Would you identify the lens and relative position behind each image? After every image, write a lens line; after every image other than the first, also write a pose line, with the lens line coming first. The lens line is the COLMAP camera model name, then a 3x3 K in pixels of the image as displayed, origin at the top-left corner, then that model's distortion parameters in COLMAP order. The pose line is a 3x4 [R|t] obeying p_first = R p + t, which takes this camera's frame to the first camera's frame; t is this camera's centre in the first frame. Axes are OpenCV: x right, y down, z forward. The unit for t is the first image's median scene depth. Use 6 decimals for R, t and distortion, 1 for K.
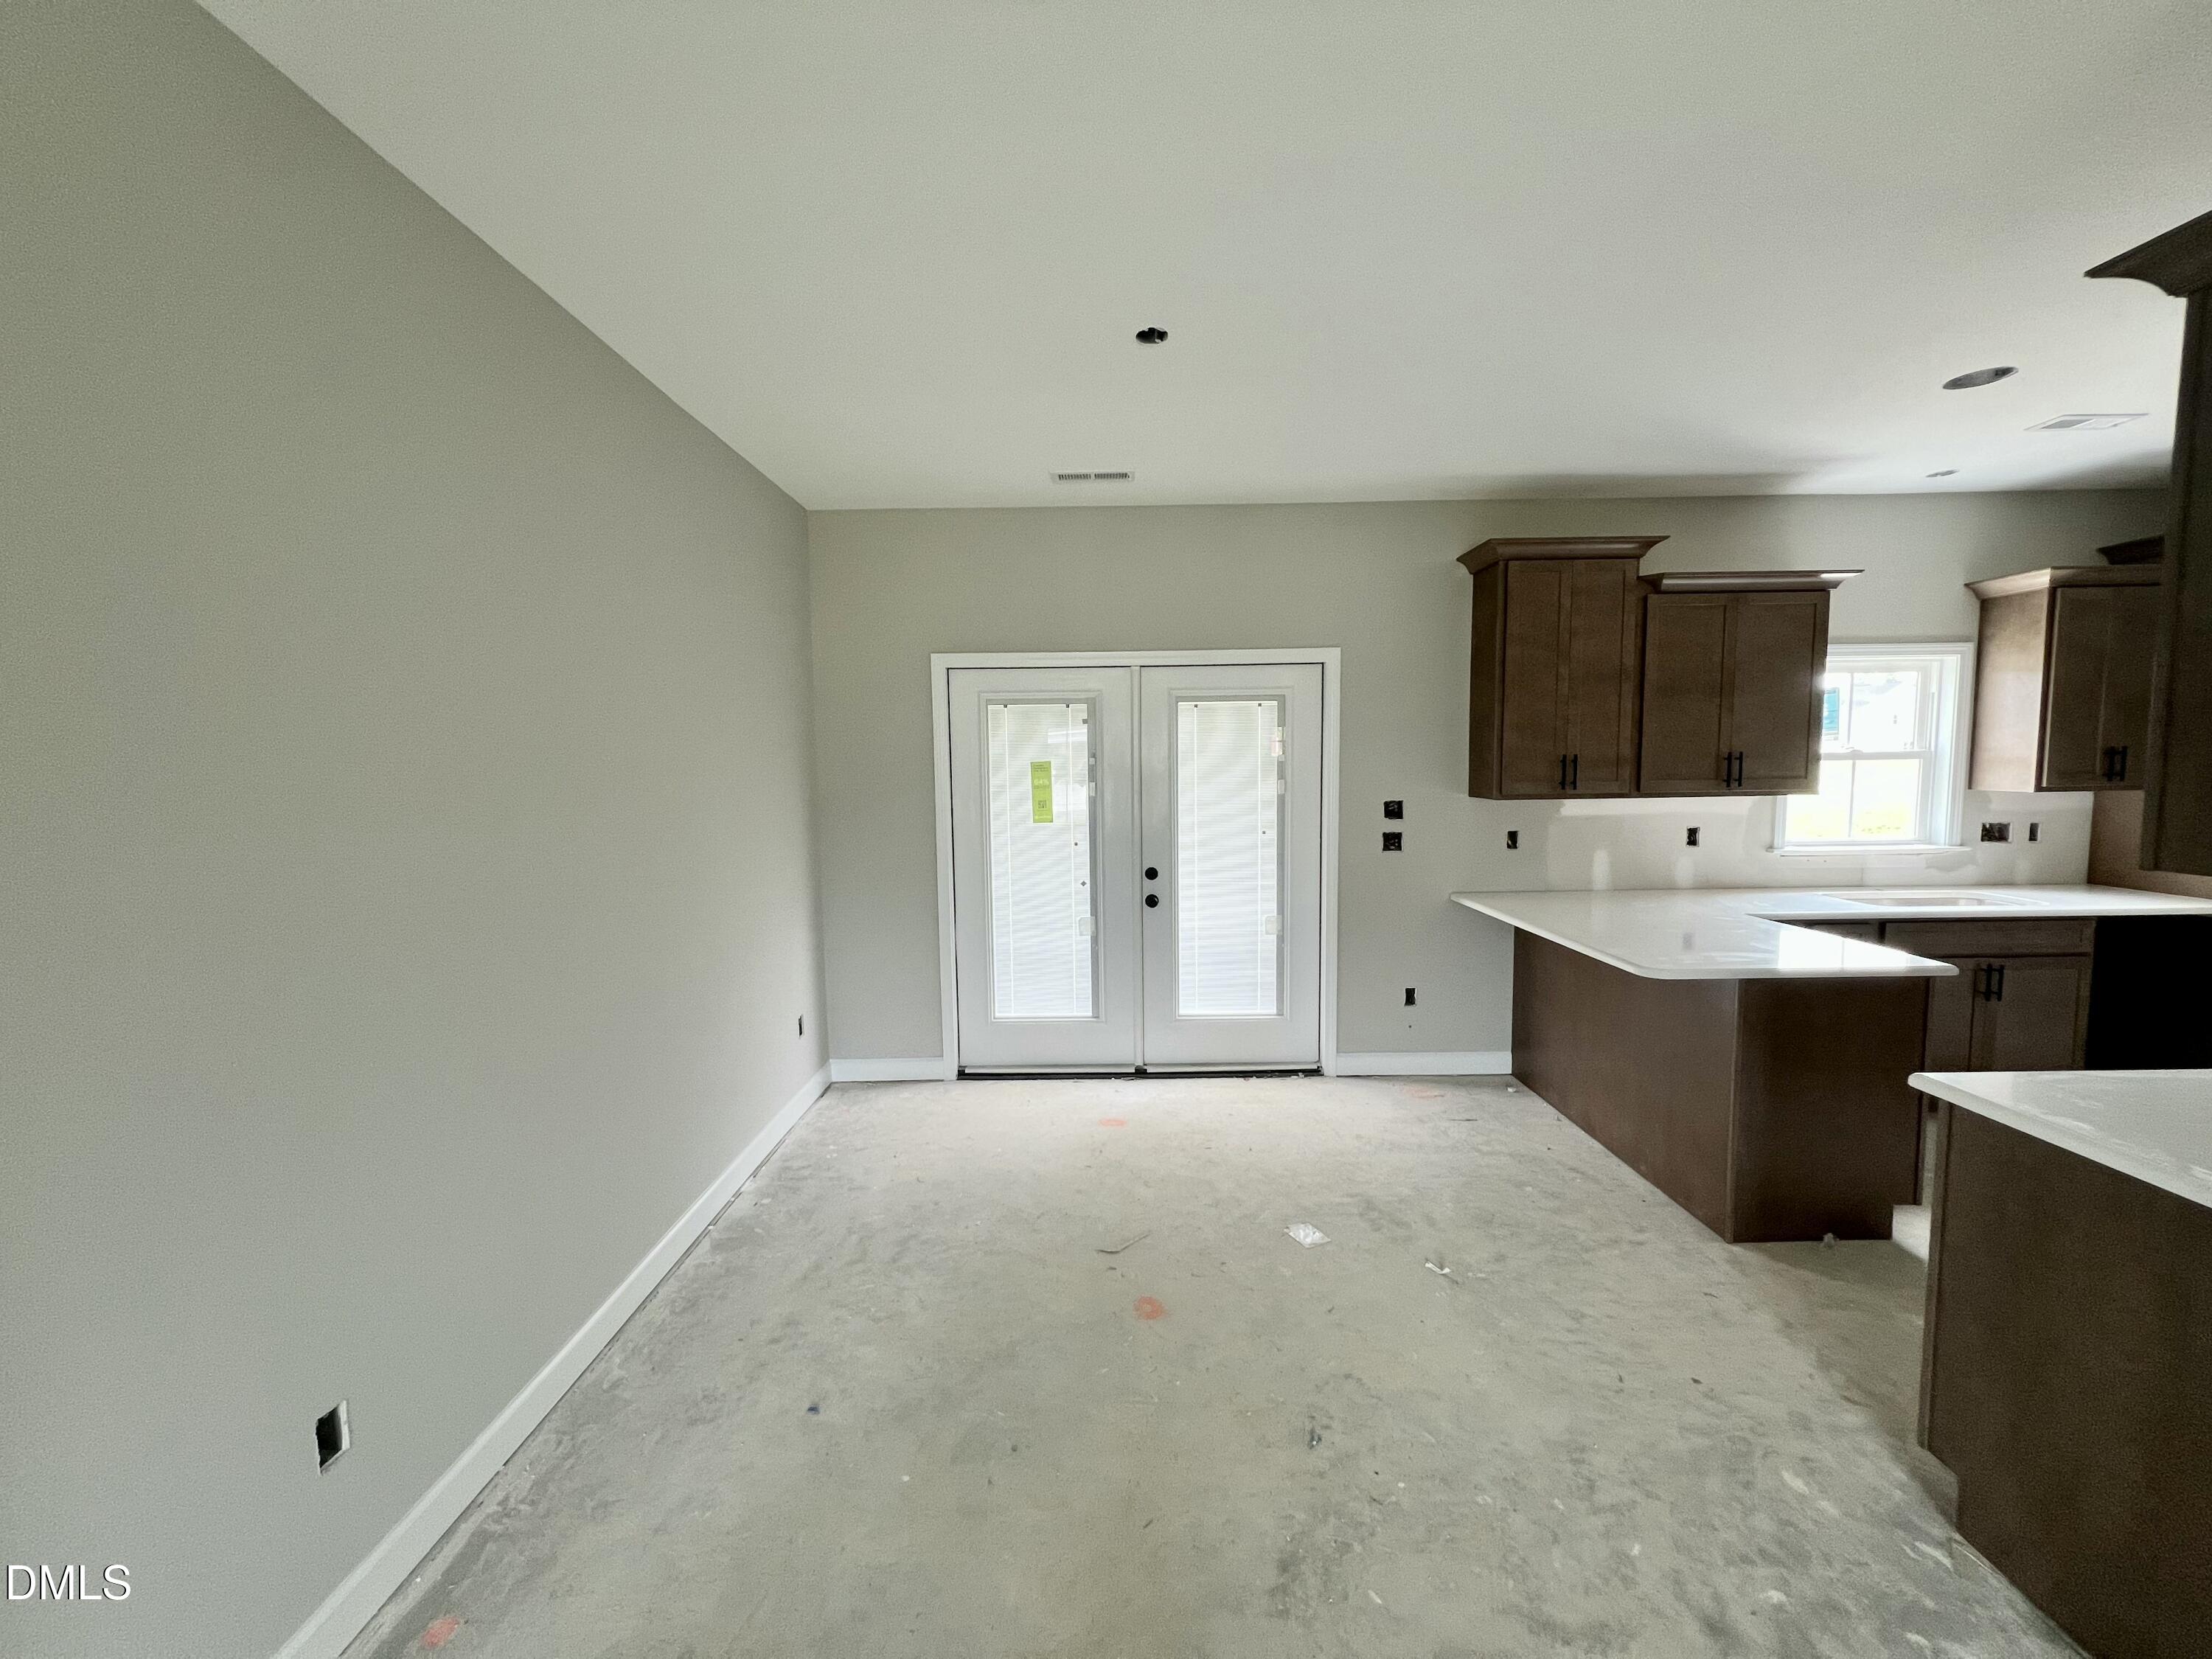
lens RADIAL K [[880.2, 0, 1102.2], [0, 880.2, 835.8], [0, 0, 1]] dist [-0.001343, 0.000509]
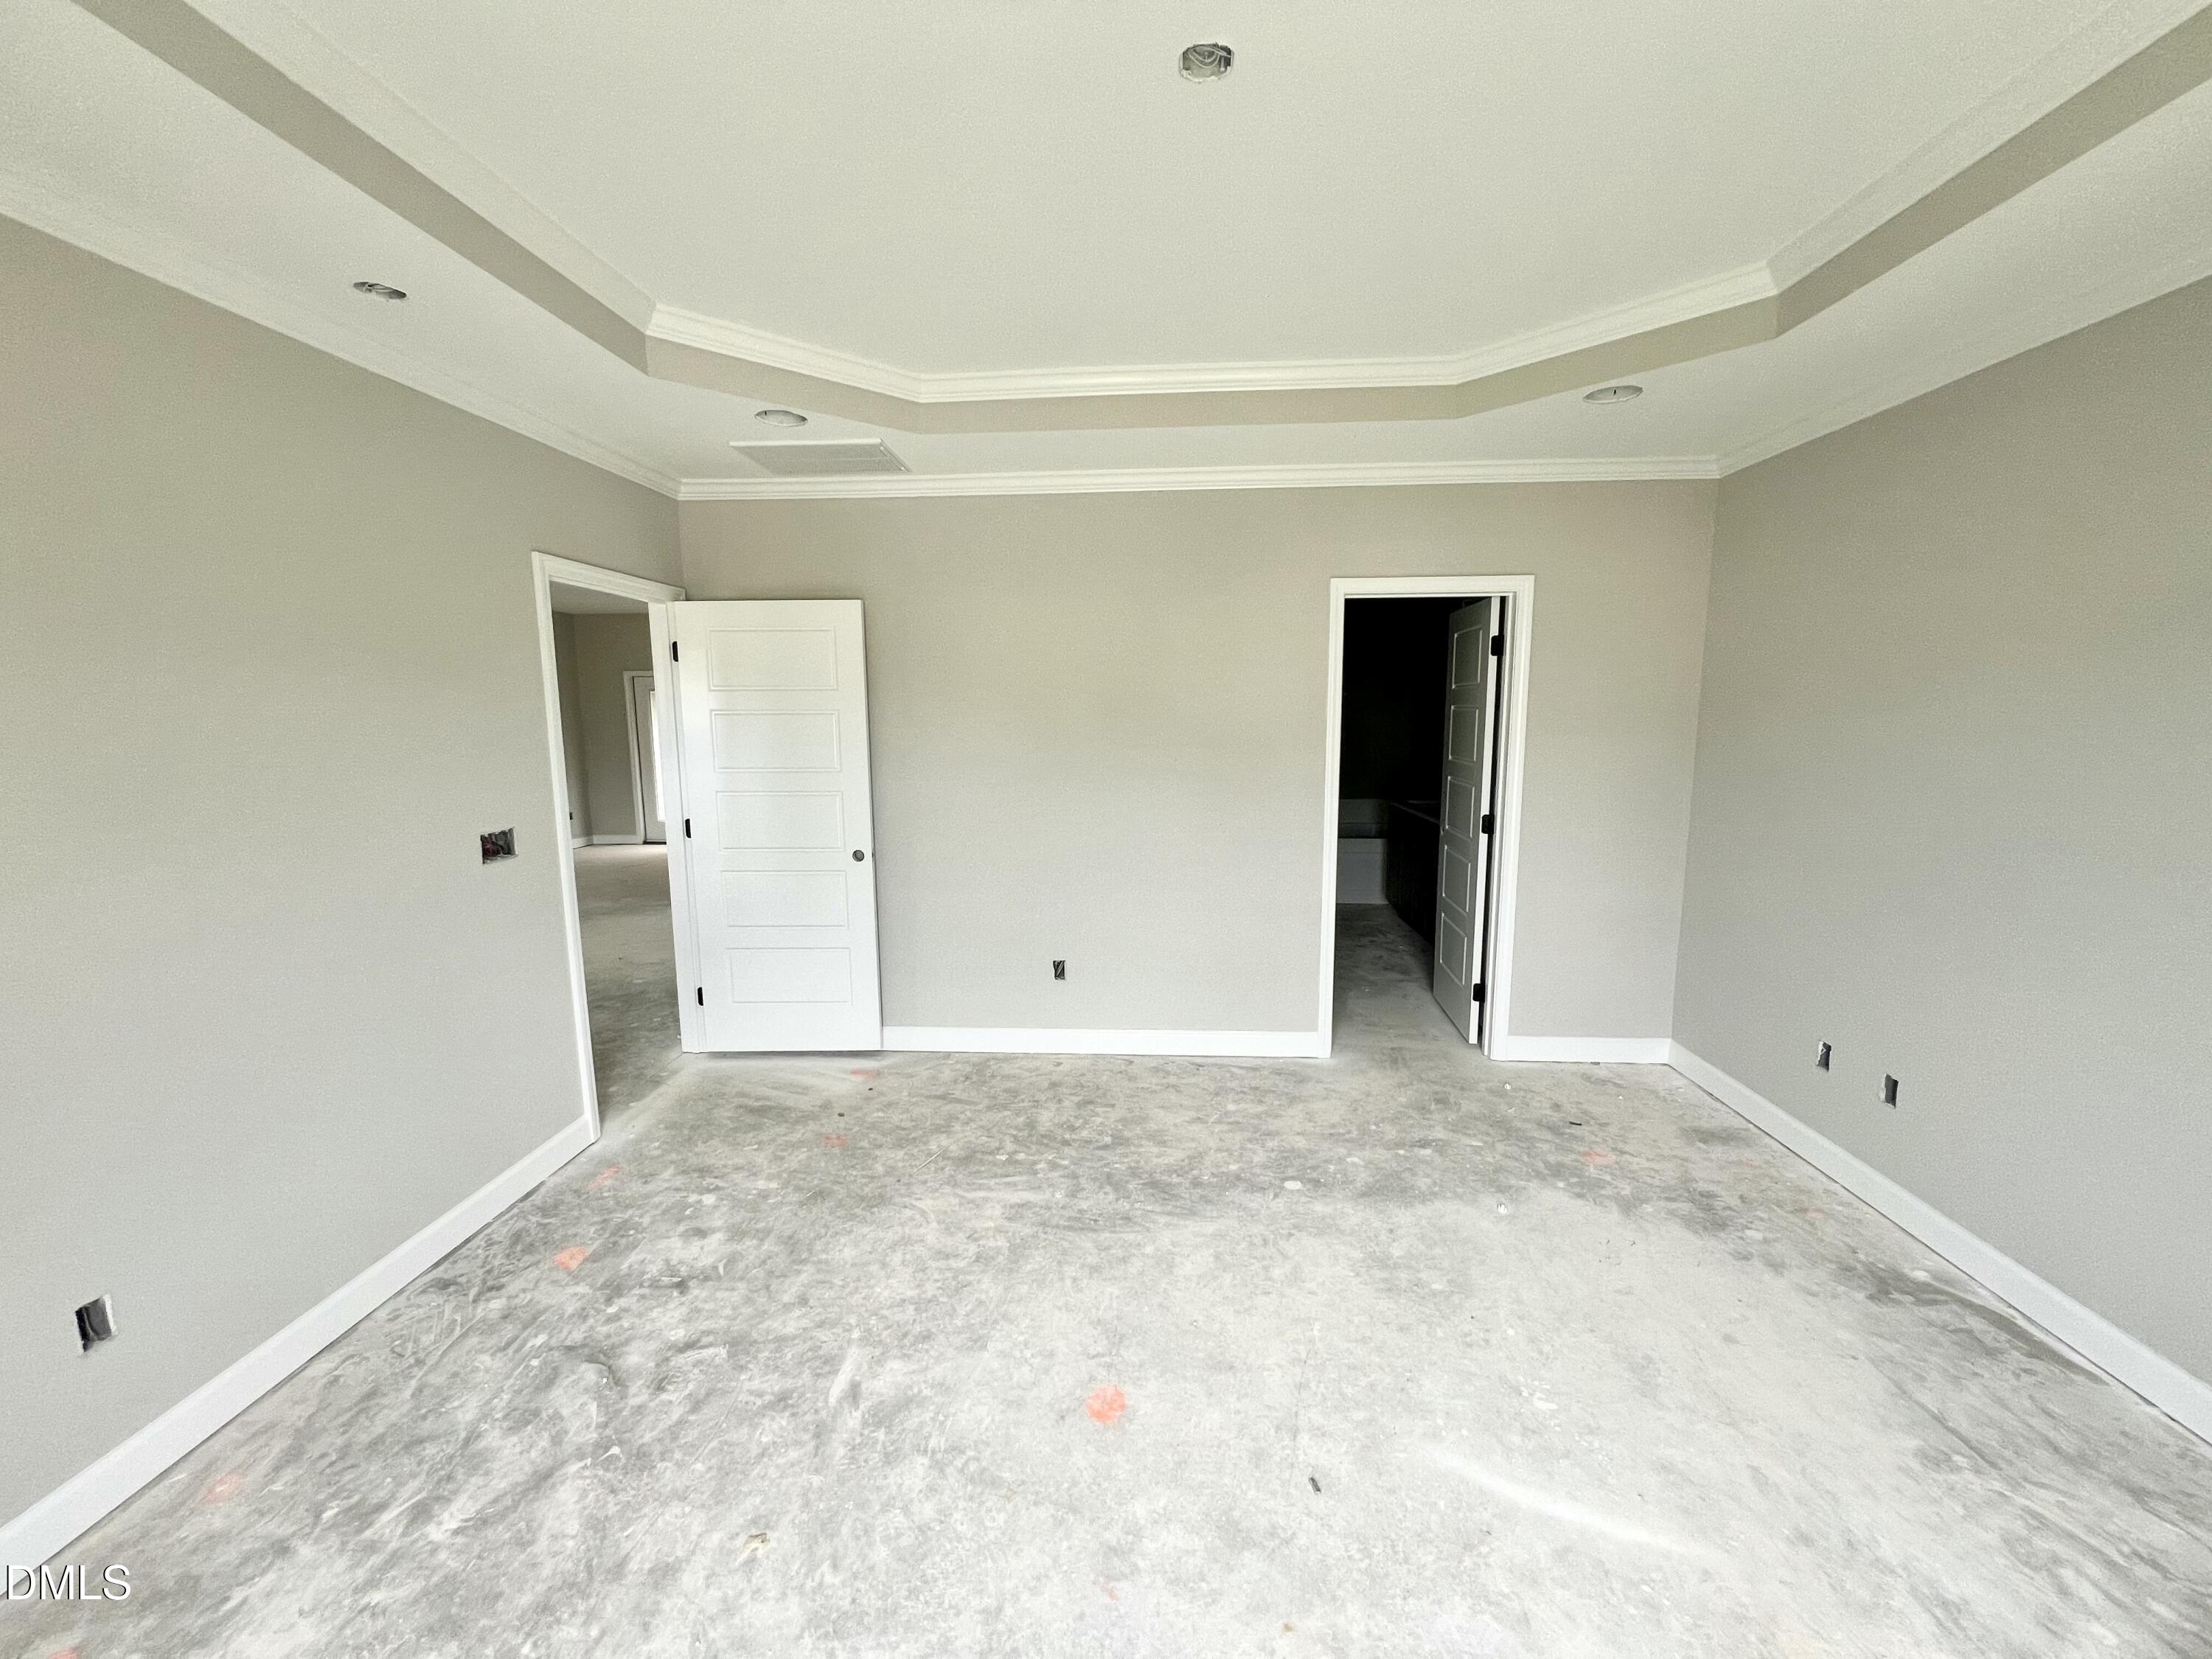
lens RADIAL K [[880.2, 0, 1106.9], [0, 880.2, 839.3], [0, 0, 1]] dist [-0.001343, 0.000509]
pose [[0.998081, 0.012225, -0.060702, 1.326762], [-0.008462, 0.998049, 0.061858, 0.103134], [0.061340, -0.061226, 0.996237, -1.426878]]
